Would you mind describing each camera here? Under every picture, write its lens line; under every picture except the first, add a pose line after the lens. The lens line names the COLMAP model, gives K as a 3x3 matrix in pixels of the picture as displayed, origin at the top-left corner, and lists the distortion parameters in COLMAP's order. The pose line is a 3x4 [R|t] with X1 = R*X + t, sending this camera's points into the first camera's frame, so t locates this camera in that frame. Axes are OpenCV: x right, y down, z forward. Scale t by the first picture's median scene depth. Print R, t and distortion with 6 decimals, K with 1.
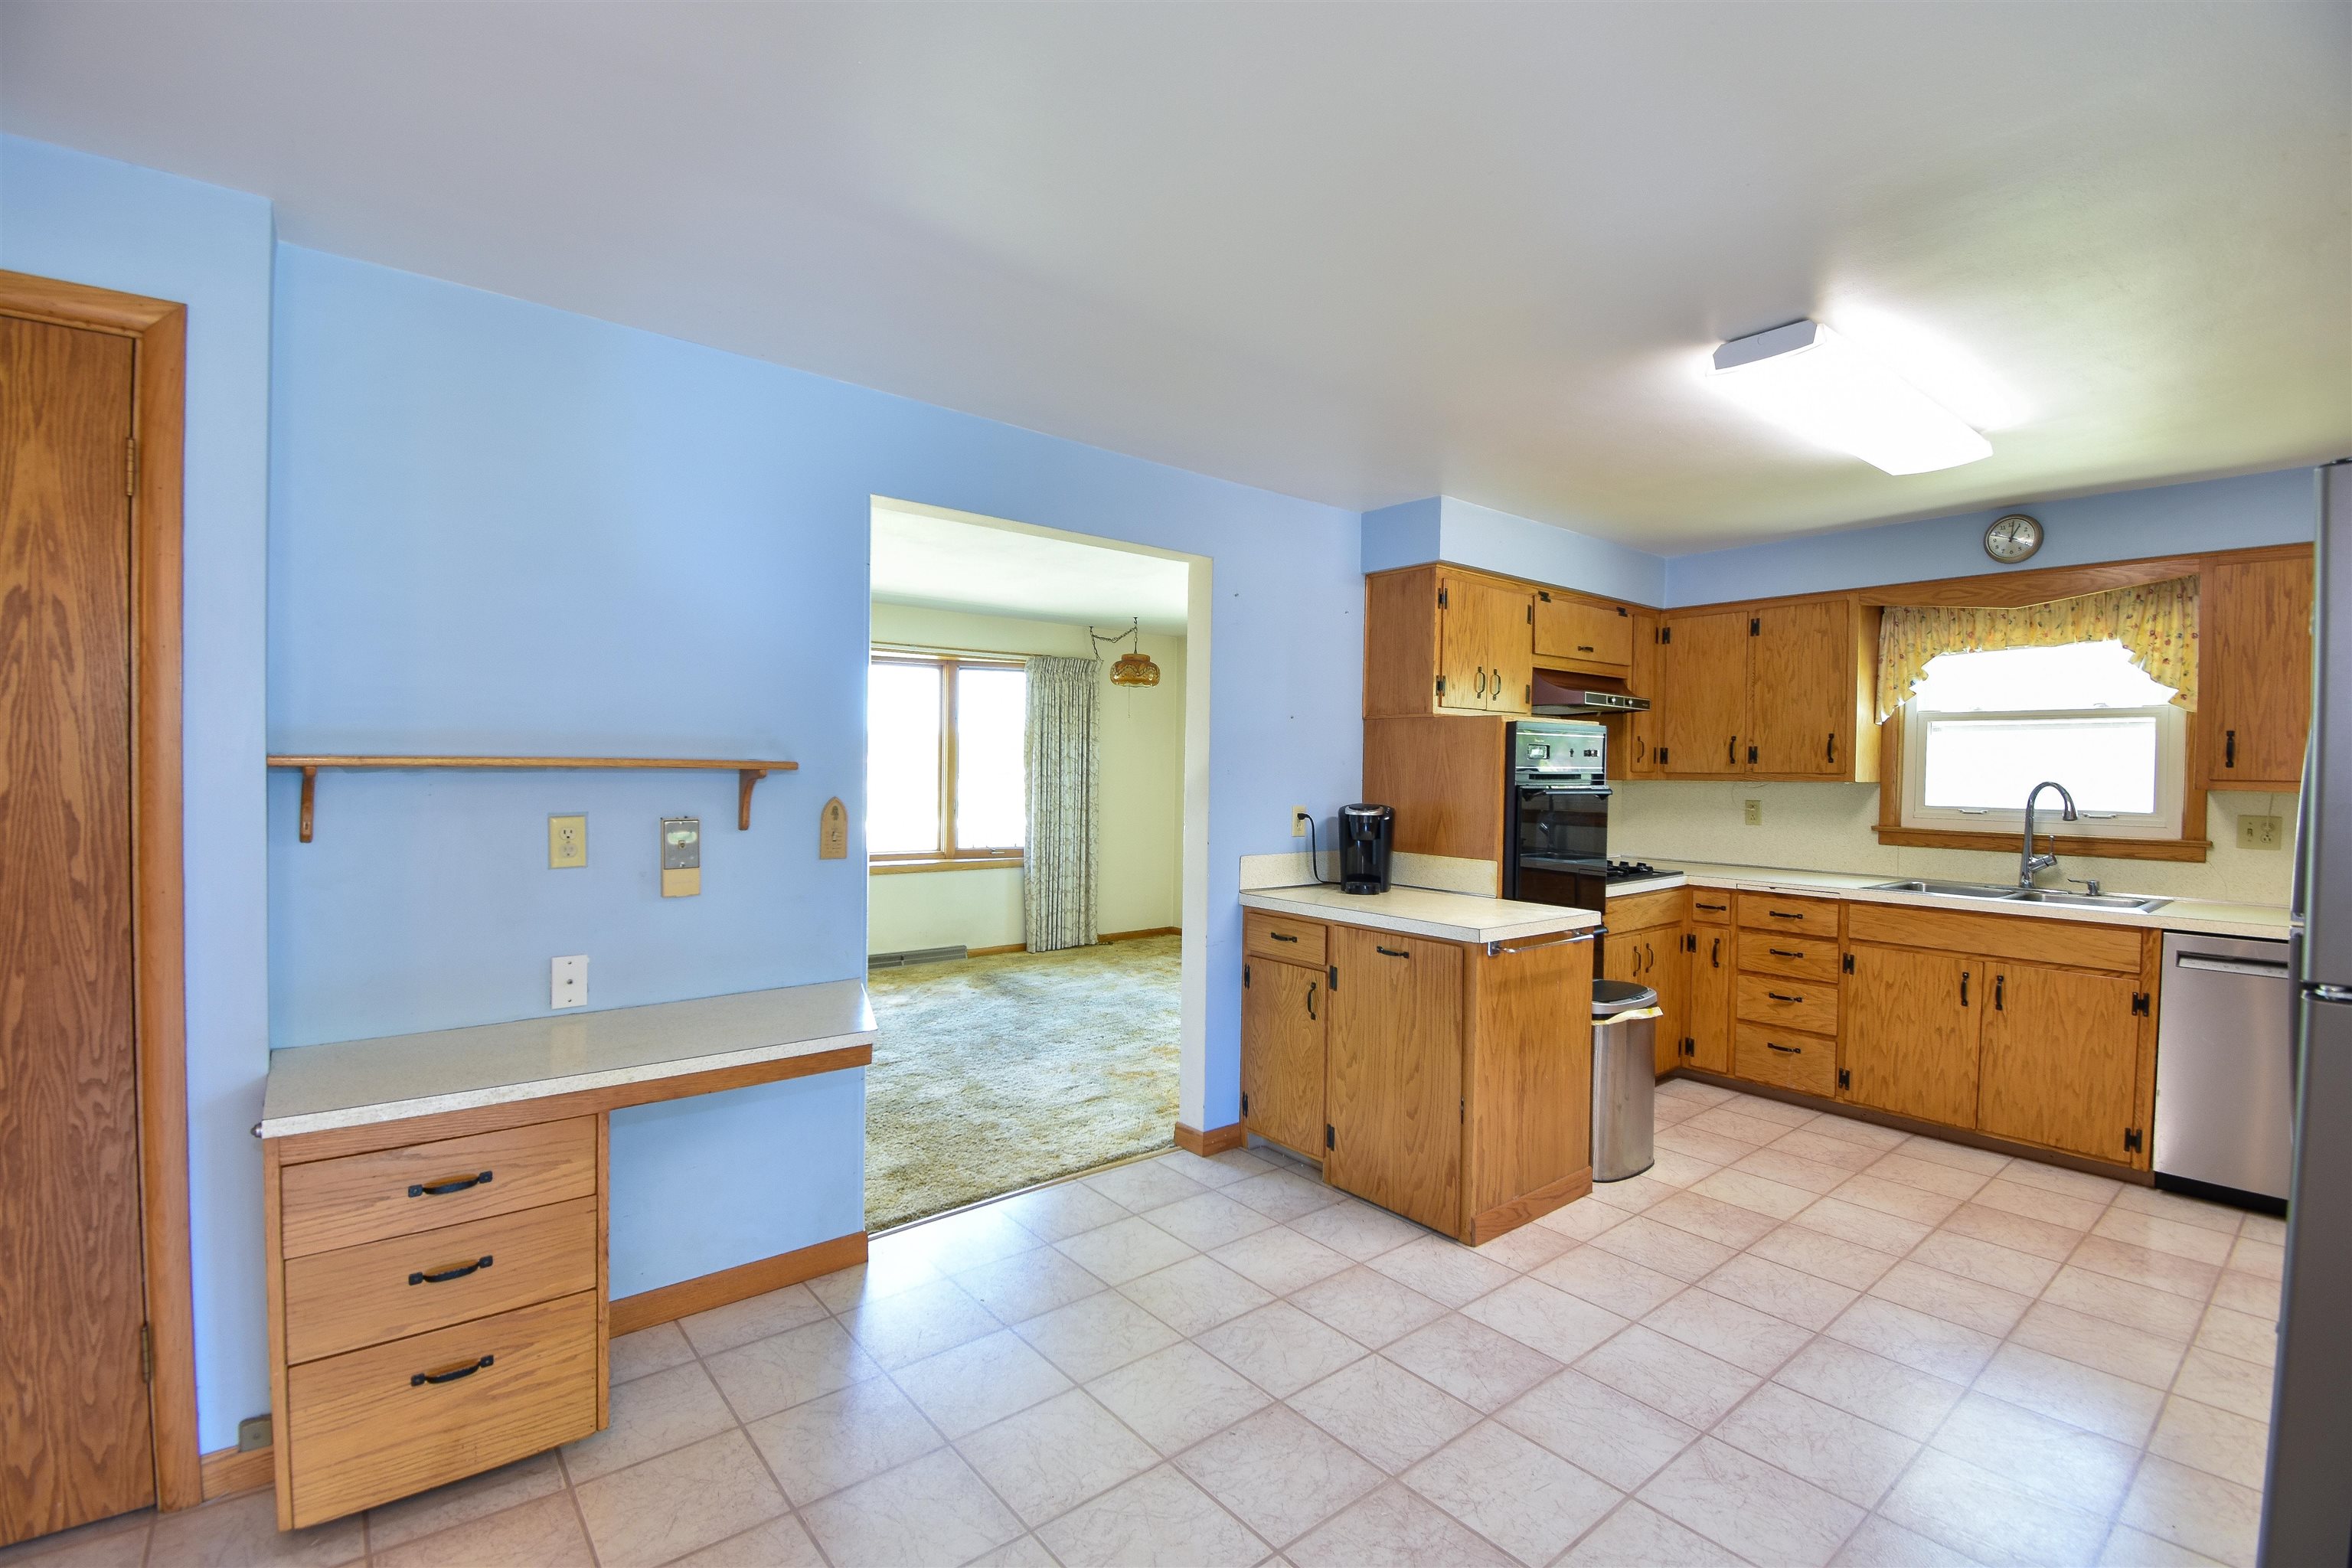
lens RADIAL K [[1035.5, 0, 1186.2], [0, 1035.5, 777.9], [0, 0, 1]] dist [0.000248, 0.000101]
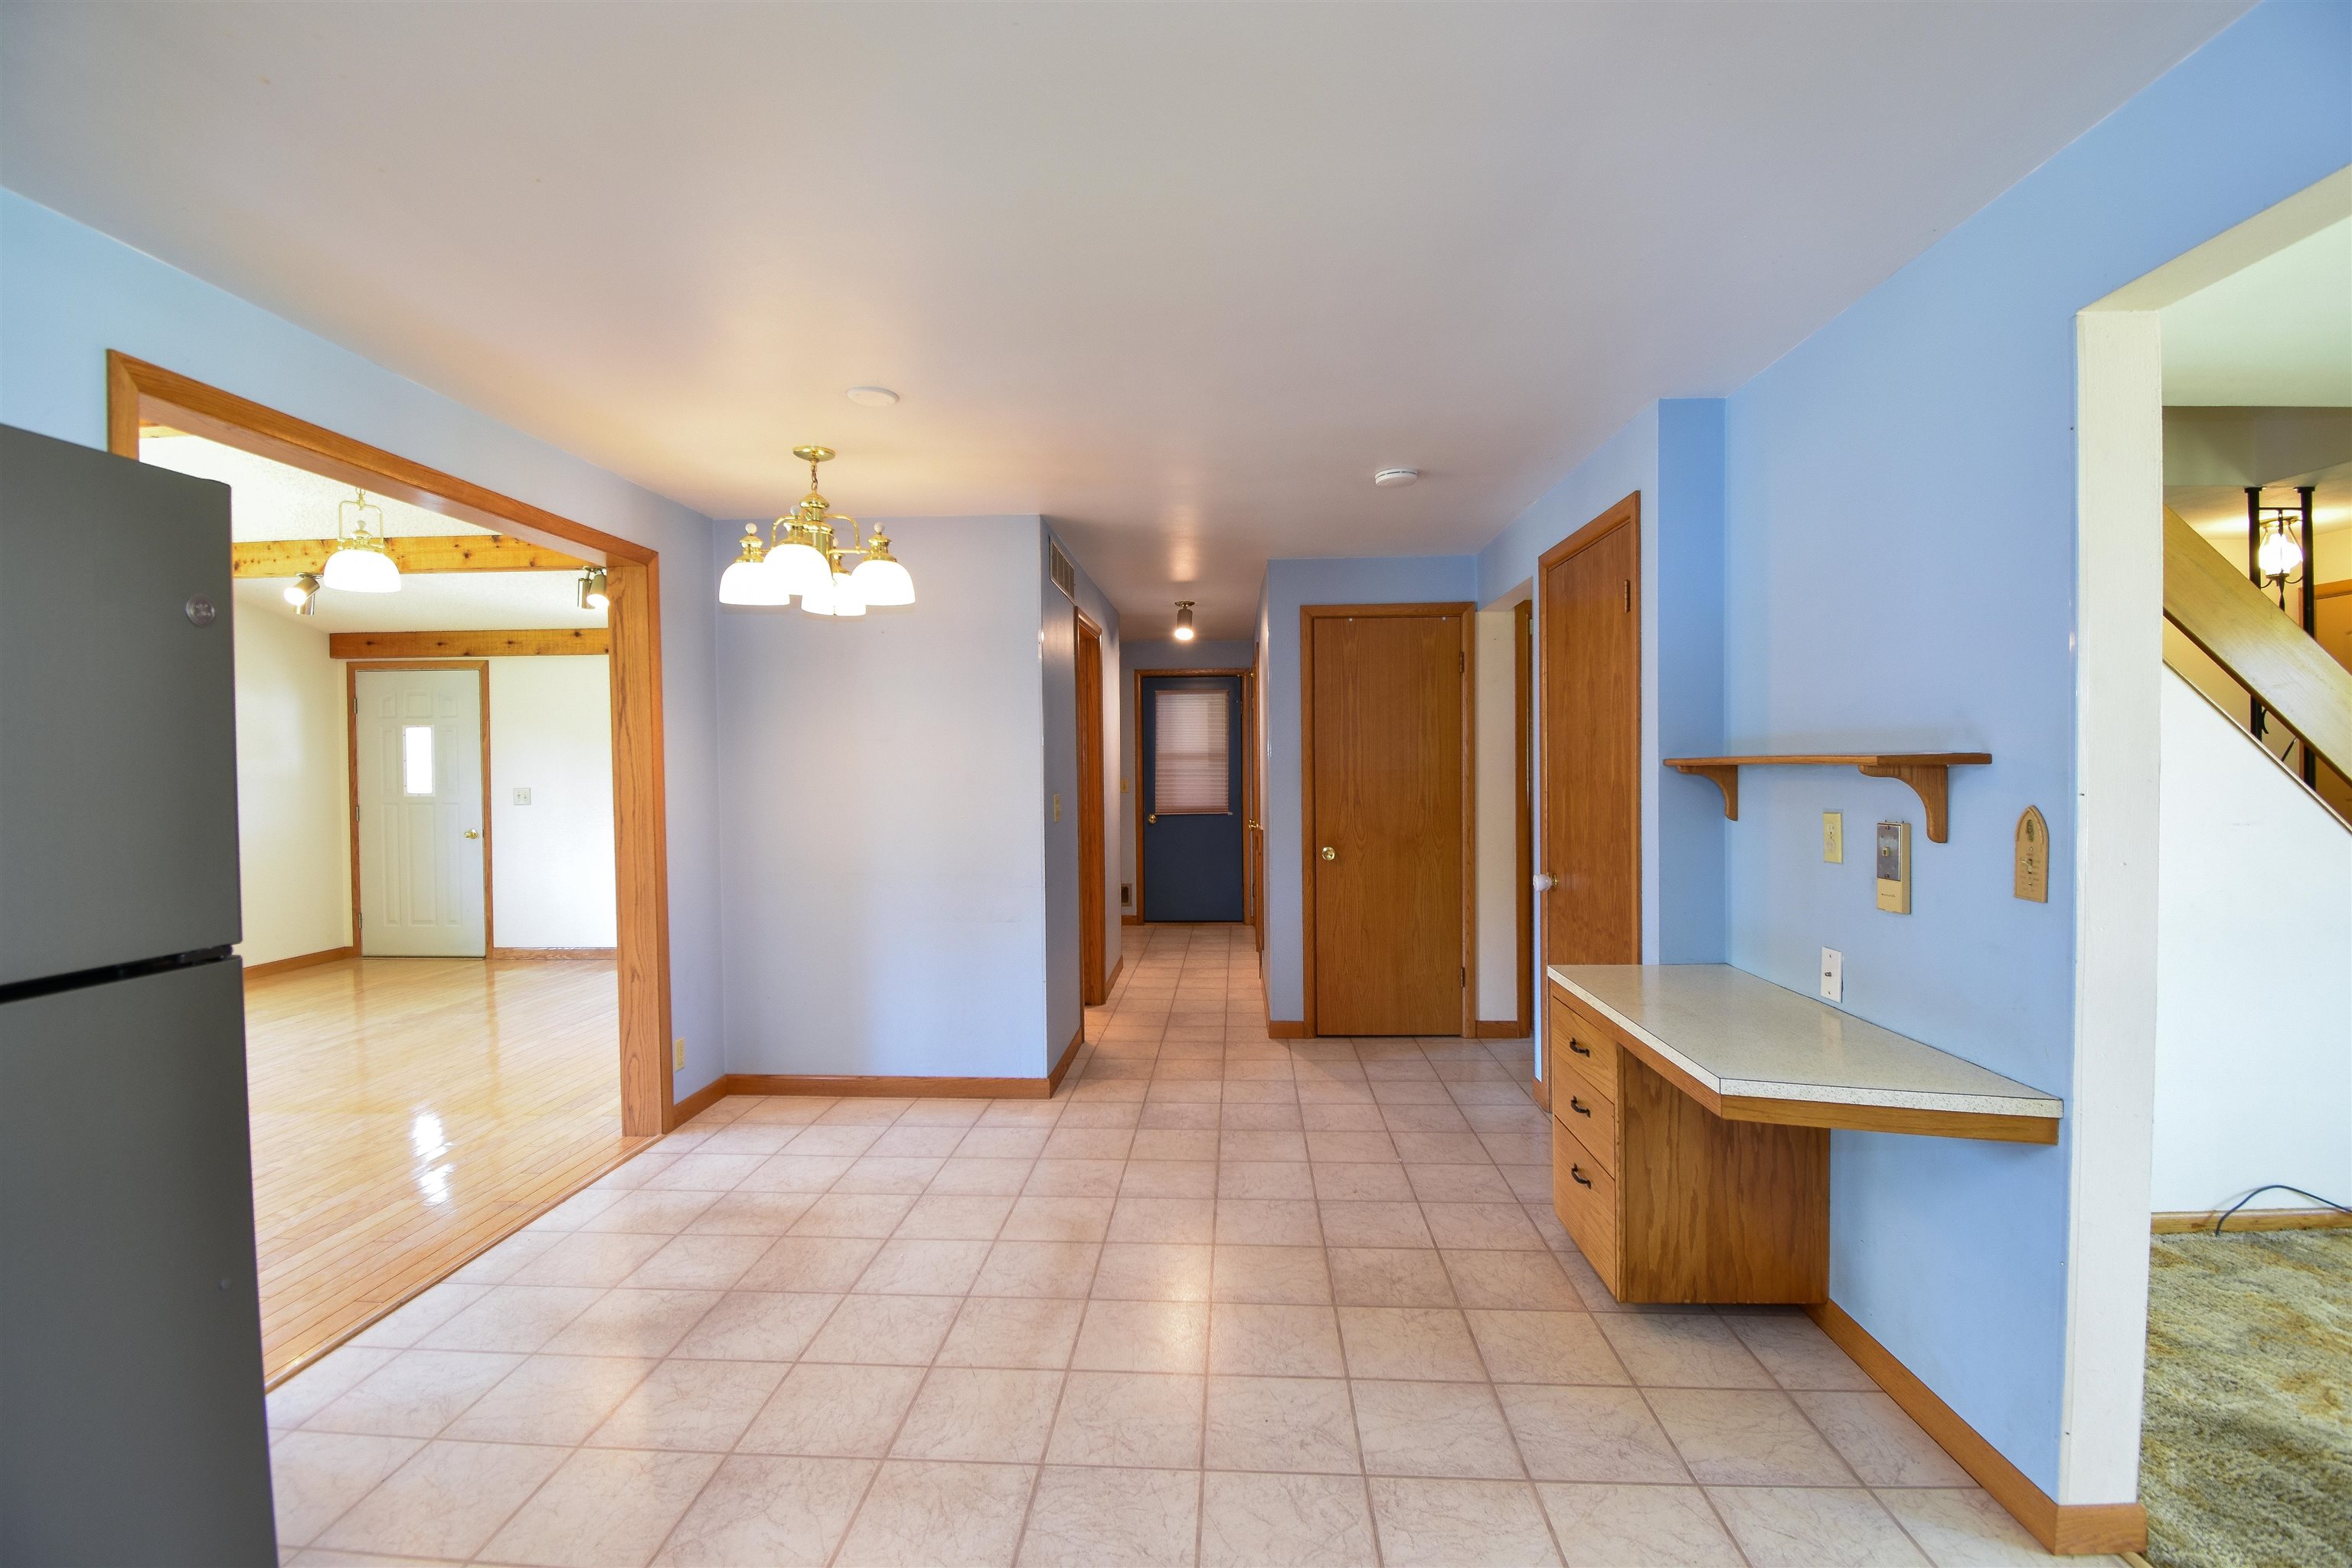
lens RADIAL K [[1035.5, 0, 1190.6], [0, 1035.5, 779.3], [0, 0, 1]] dist [0.000248, 0.000101]
pose [[-0.680847, 0.007034, -0.732392, 0.621202], [-0.002631, 0.999924, 0.012049, -0.005849], [0.732421, 0.010131, -0.680777, 1.321205]]
